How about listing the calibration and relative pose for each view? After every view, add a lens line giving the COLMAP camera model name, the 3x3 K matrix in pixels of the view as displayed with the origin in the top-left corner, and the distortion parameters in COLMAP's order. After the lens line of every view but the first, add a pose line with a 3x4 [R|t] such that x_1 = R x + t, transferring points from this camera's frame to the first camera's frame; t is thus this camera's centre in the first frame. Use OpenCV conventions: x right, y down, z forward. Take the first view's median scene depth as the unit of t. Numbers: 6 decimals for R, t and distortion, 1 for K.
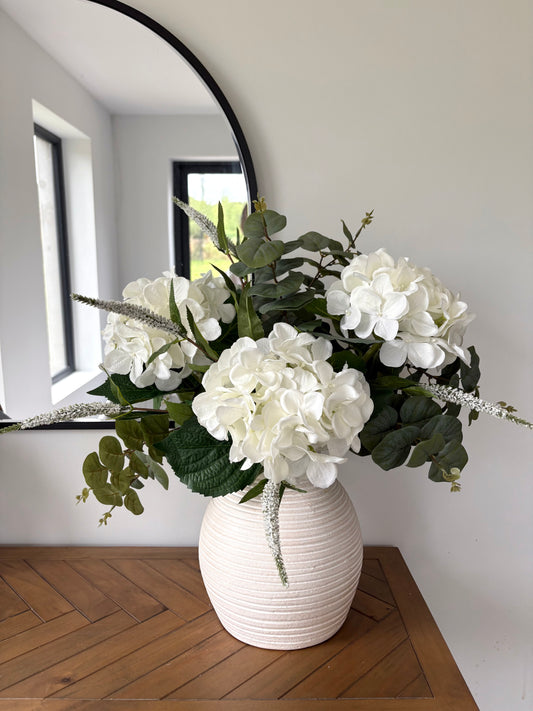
lens RADIAL K [[472.6, 0, 266.5], [0, 472.6, 355.5], [0, 0, 1]] dist [0.025116, -0.000743]
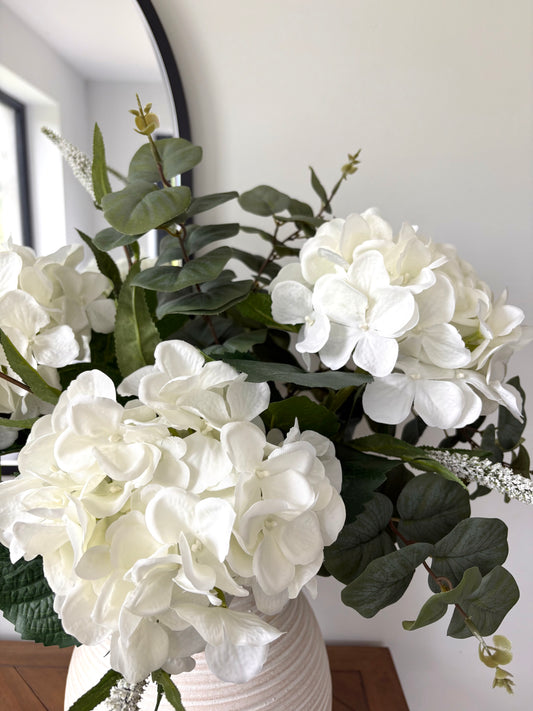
lens RADIAL K [[500.7, 0, 265.9], [0, 500.7, 352.9], [0, 0, 1]] dist [0.001926, -0.035285]
pose [[0.999695, 0.017630, 0.017292, 0.116625], [-0.017866, 0.999749, 0.013537, -0.062155], [-0.017049, -0.013841, 0.999759, 0.426316]]
